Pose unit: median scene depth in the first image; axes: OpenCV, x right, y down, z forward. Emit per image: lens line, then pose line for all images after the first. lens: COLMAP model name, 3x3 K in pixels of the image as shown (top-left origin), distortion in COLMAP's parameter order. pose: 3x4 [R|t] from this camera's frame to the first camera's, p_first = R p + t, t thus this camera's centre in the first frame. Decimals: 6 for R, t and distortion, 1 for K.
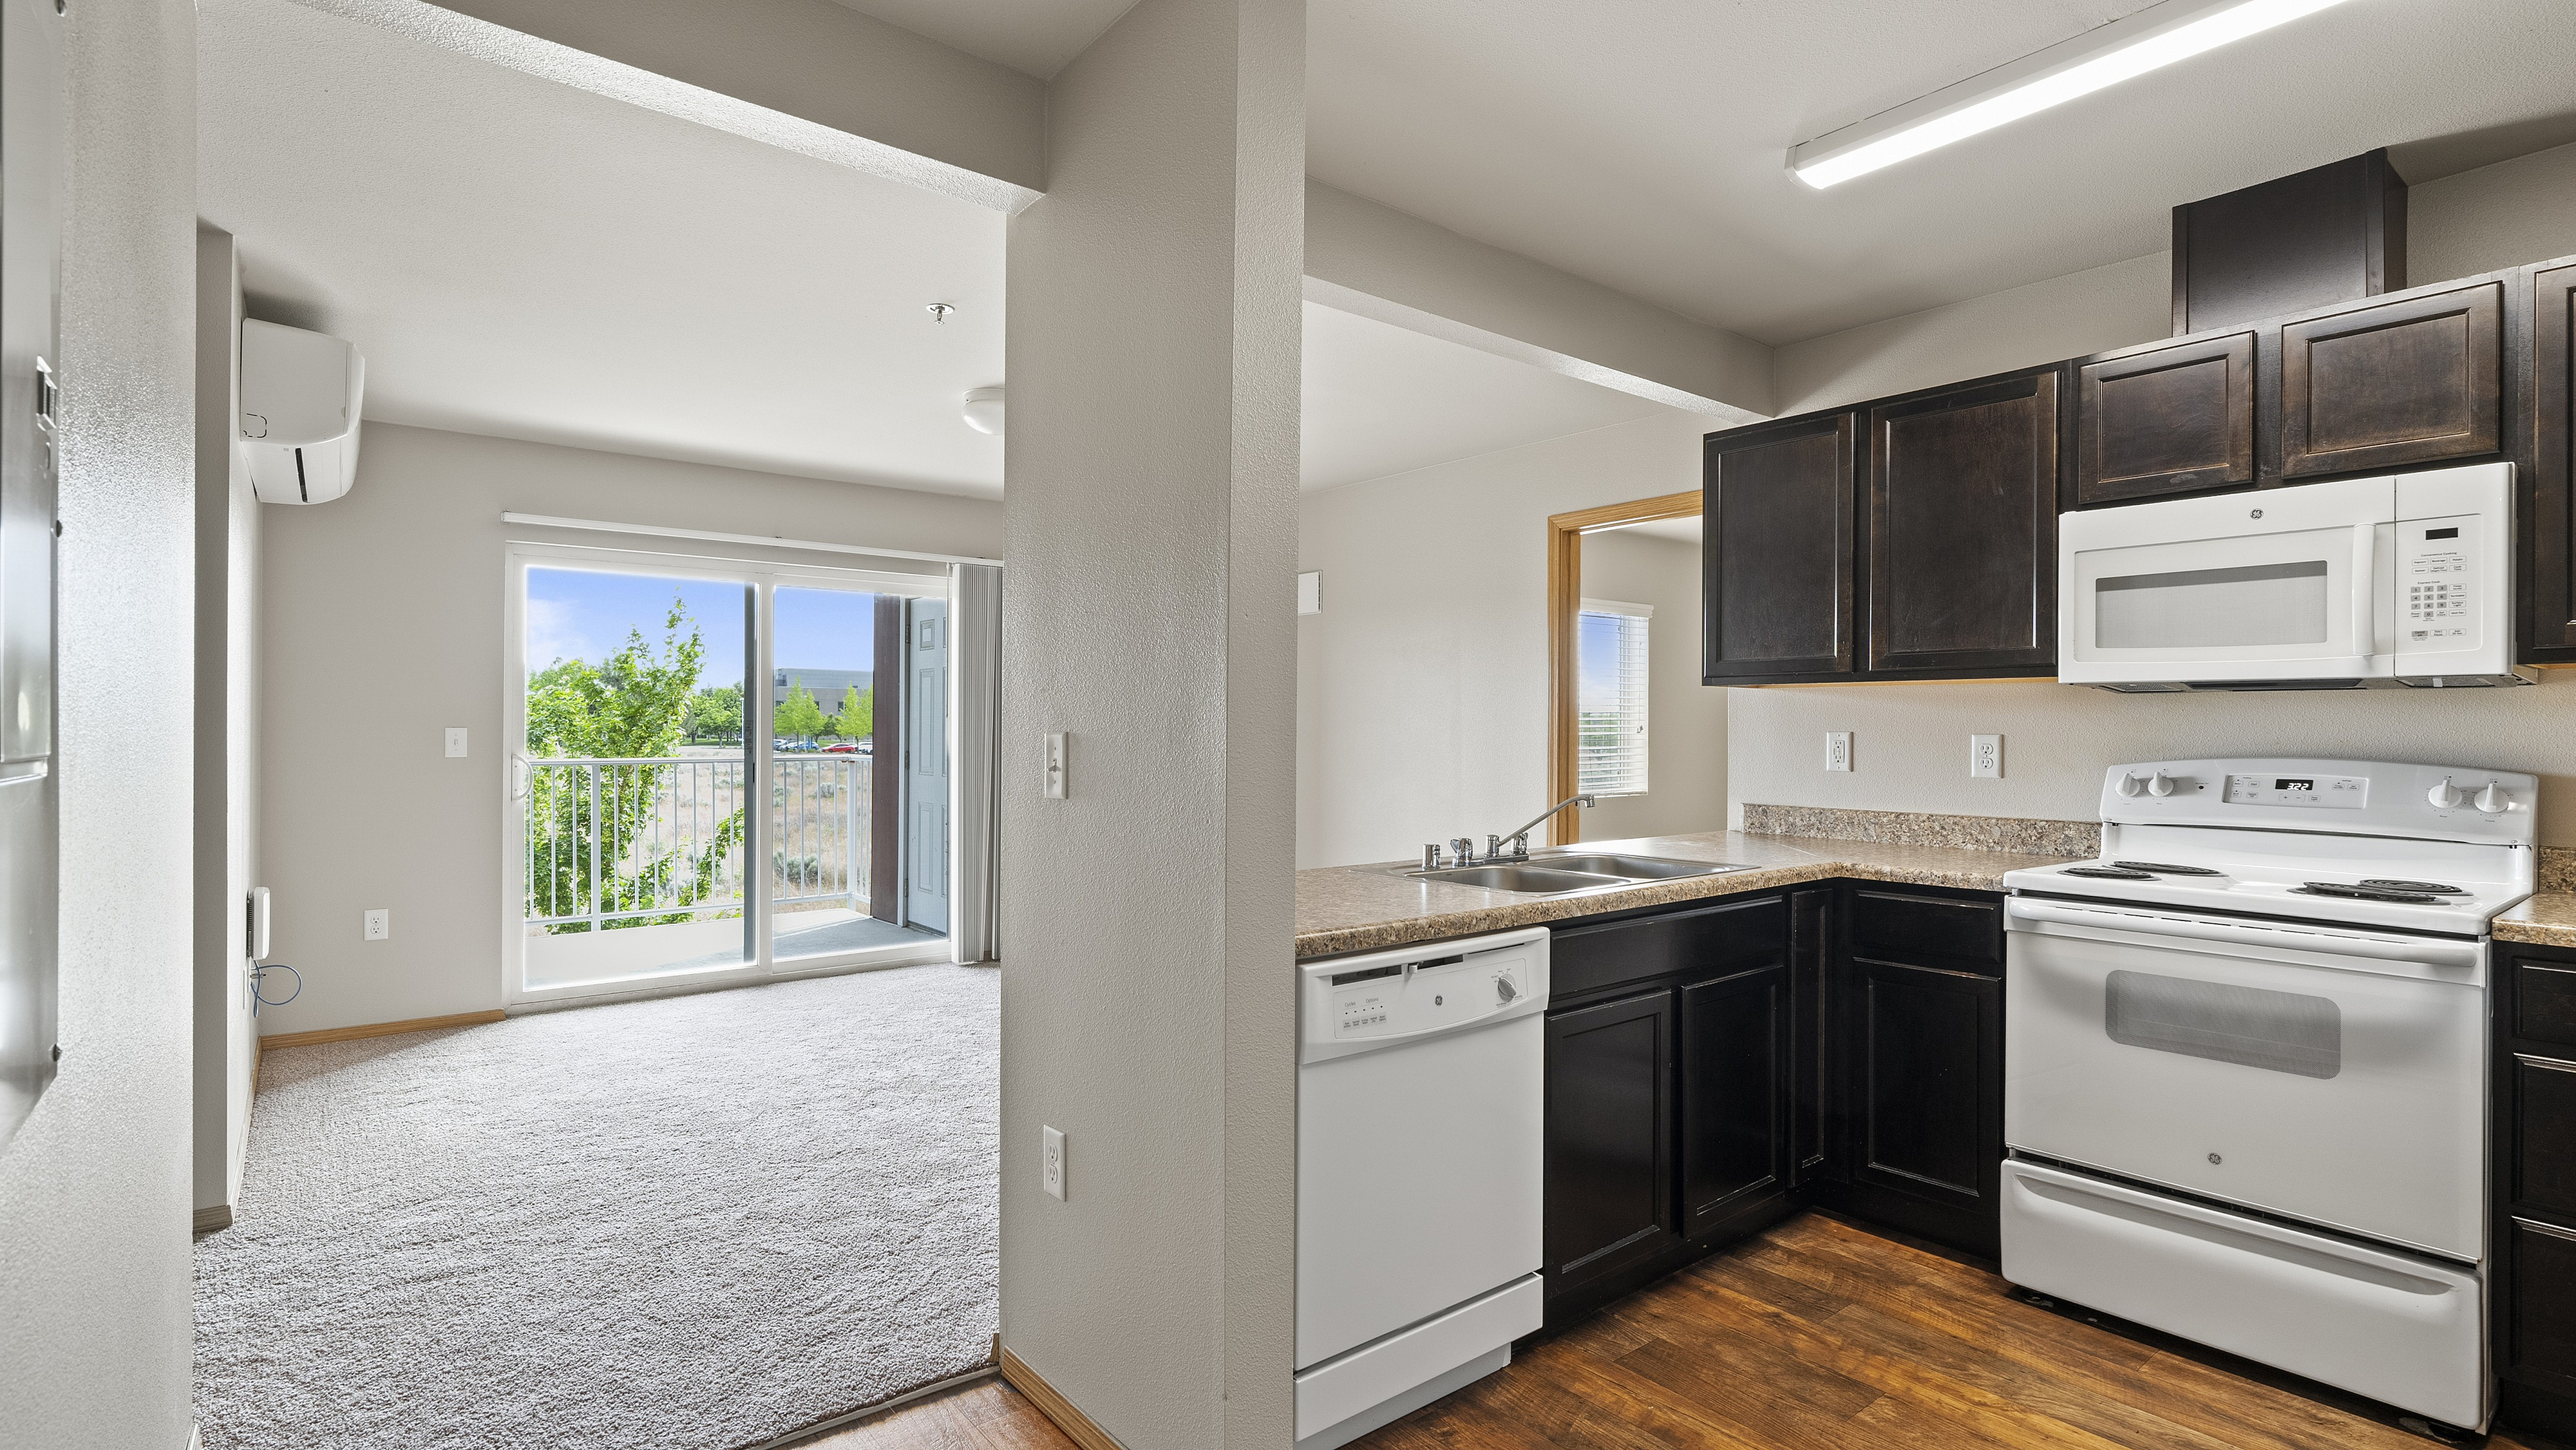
lens RADIAL K [[1213.9, 0, 1290.1], [0, 1213.9, 729.2], [0, 0, 1]] dist [-0.004041, 0.000200]
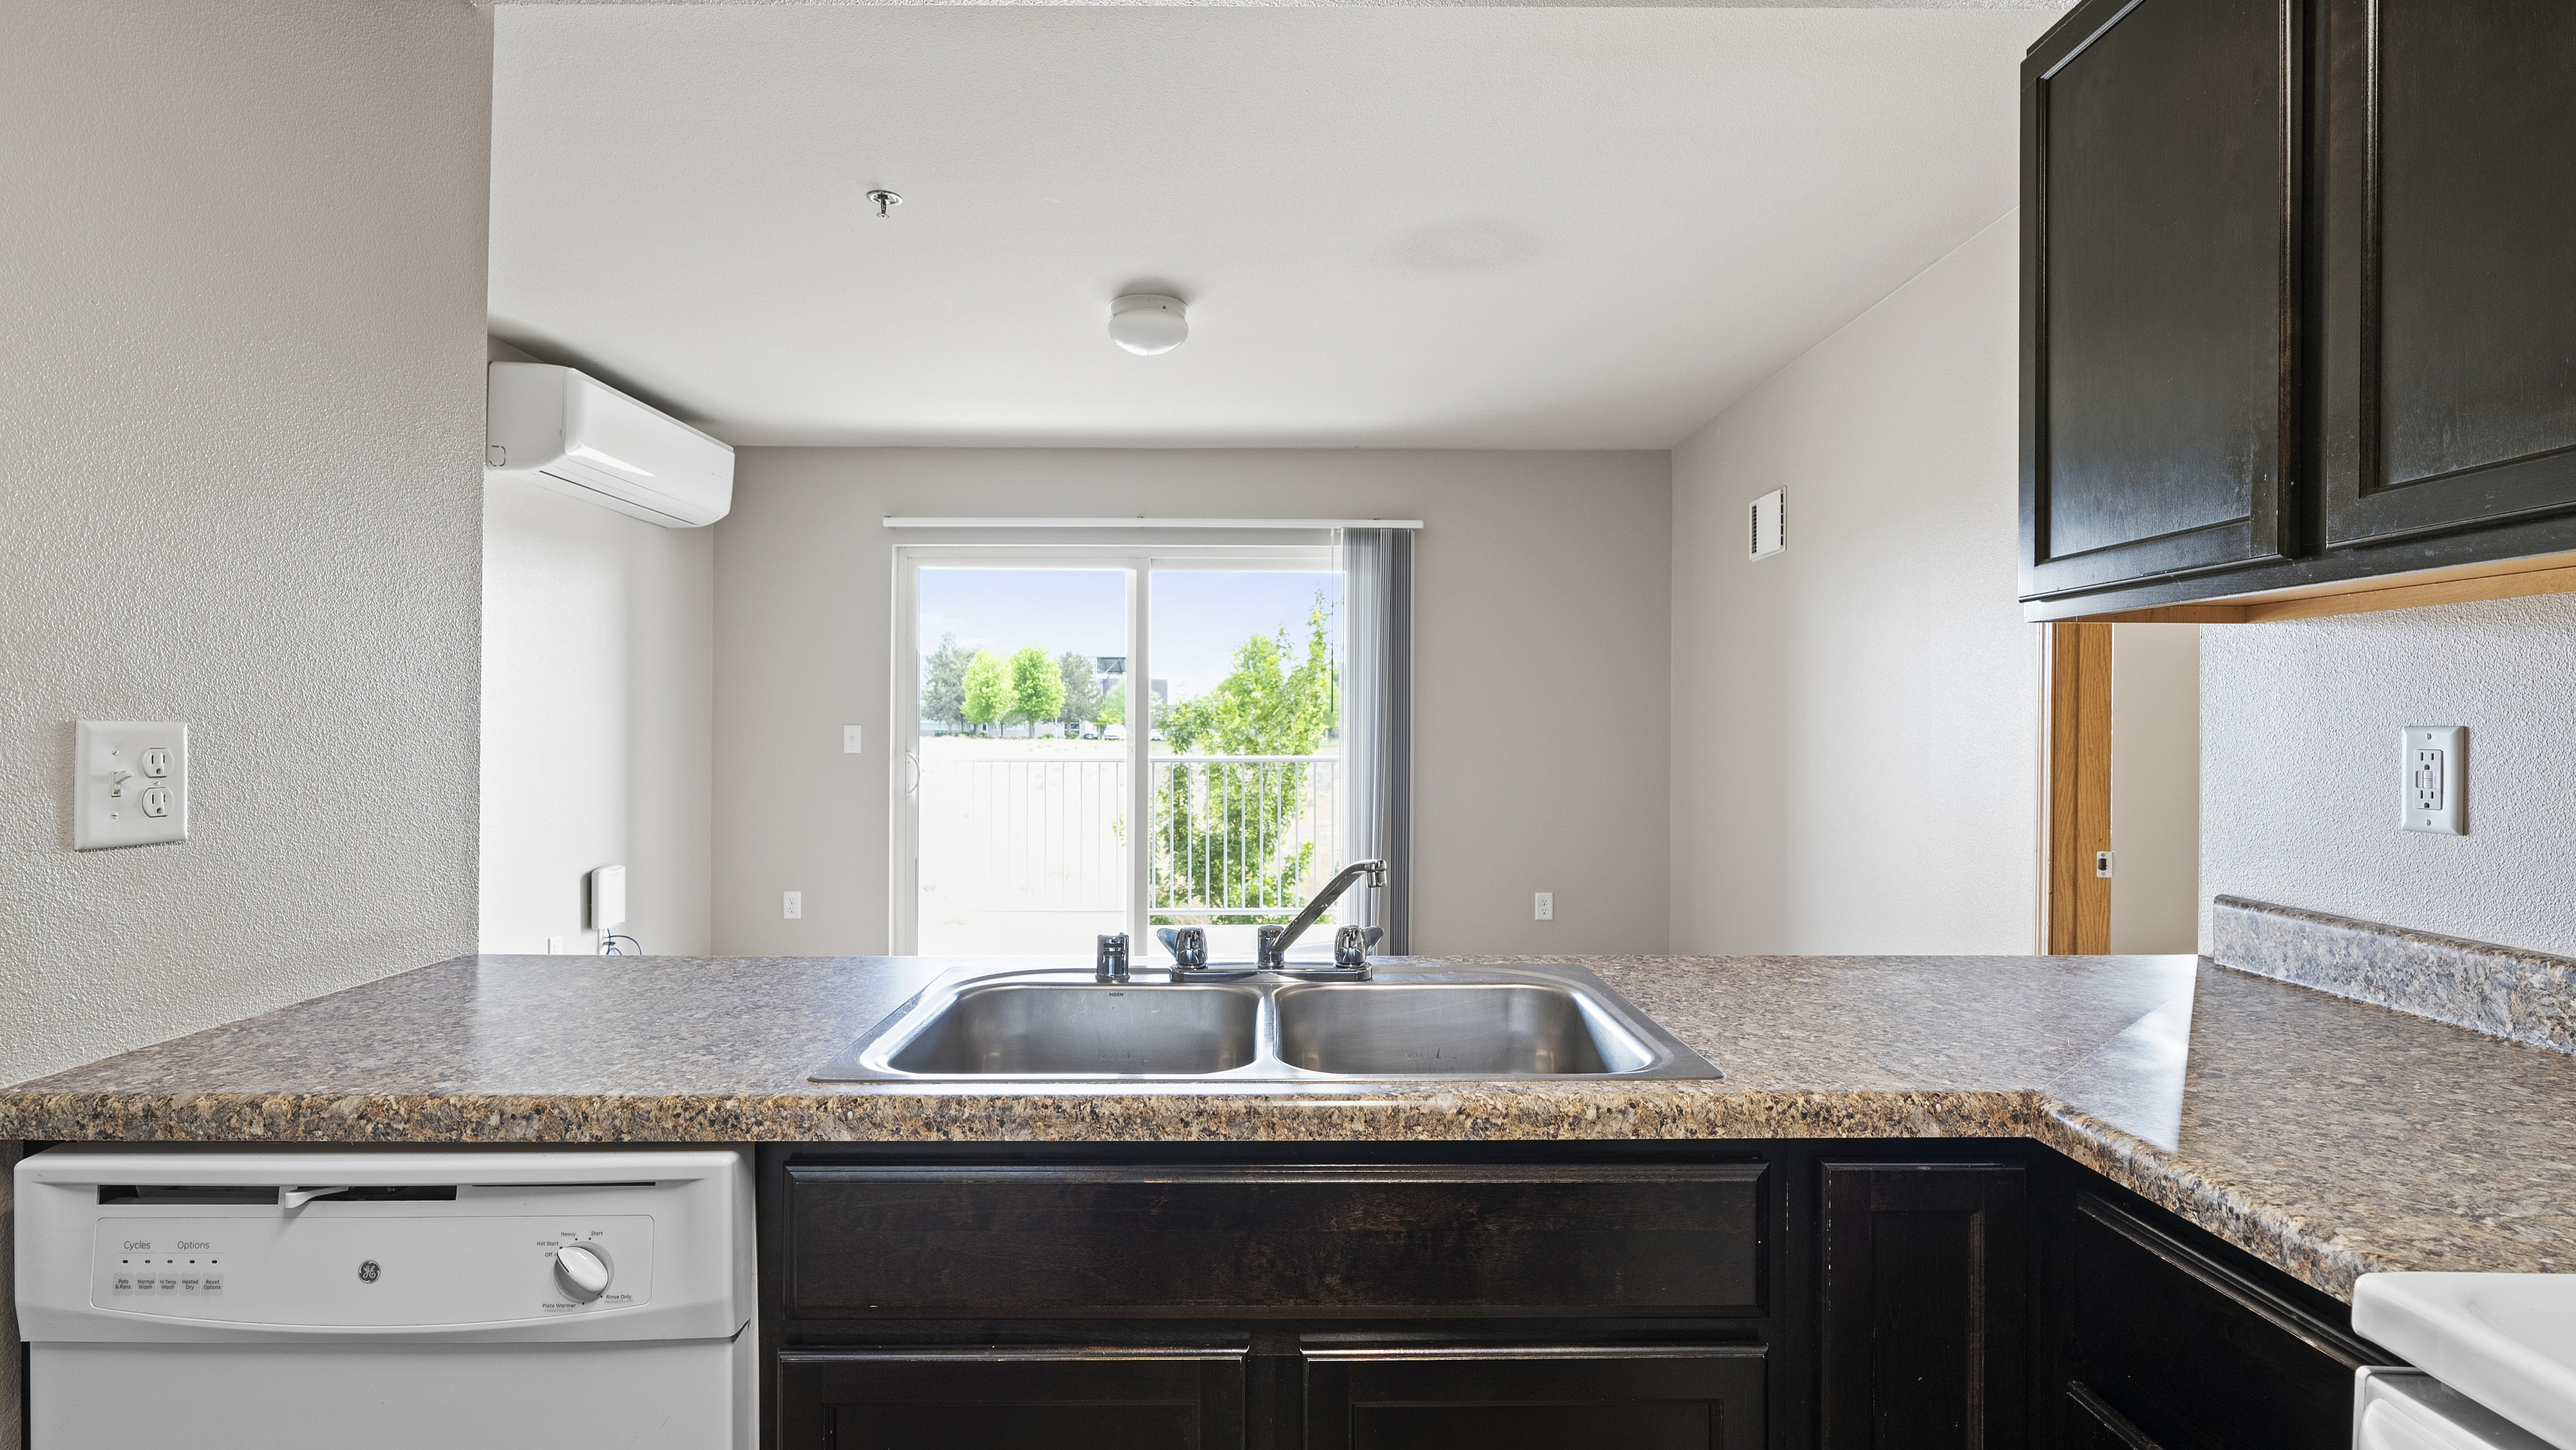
lens RADIAL K [[1297.4, 0, 1276.7], [0, 1297.4, 712.4], [0, 0, 1]] dist [-0.000954, 0.000484]
pose [[0.783816, -0.008142, -0.620940, 0.548205], [0.000775, 0.999926, -0.012133, 0.003193], [0.620993, 0.009029, 0.783764, 0.606264]]
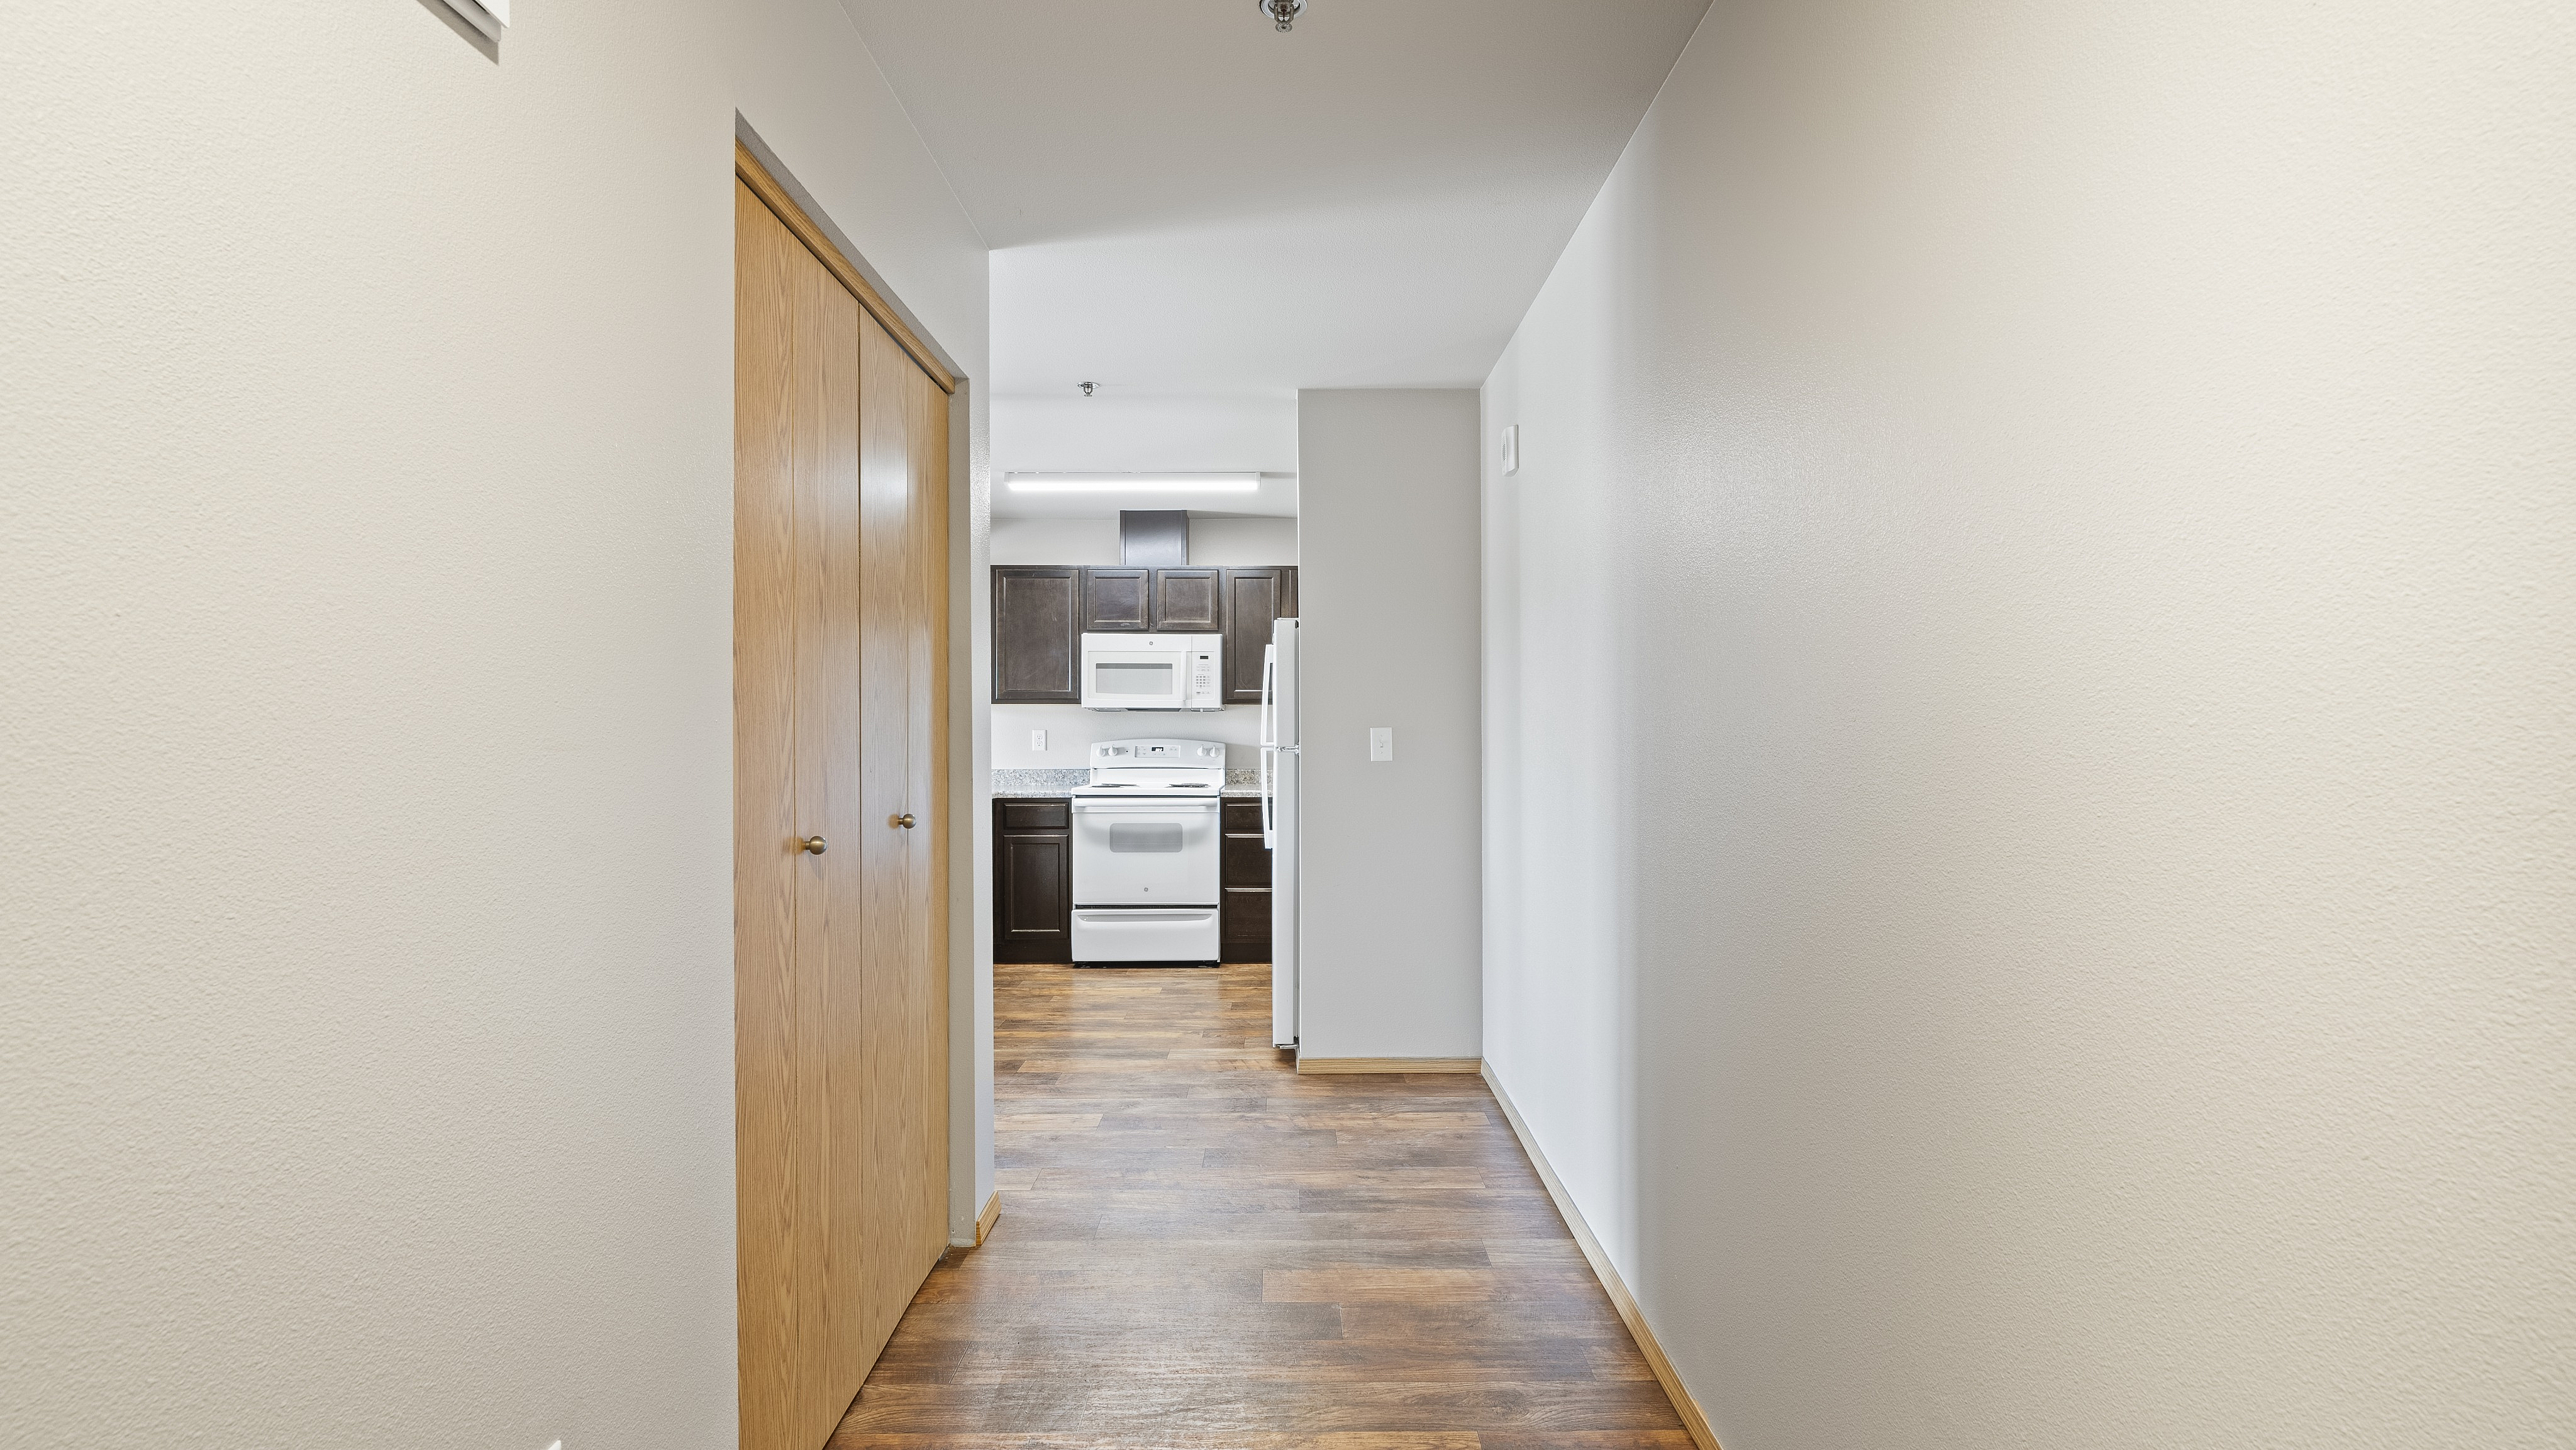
lens RADIAL K [[1213.9, 0, 1290.1], [0, 1213.9, 729.2], [0, 0, 1]] dist [-0.004041, 0.000200]
pose [[0.623089, -0.004549, 0.782138, -0.930789], [0.001894, 0.999989, 0.004307, -0.005688], [-0.782149, -0.001203, 0.623091, -0.753135]]
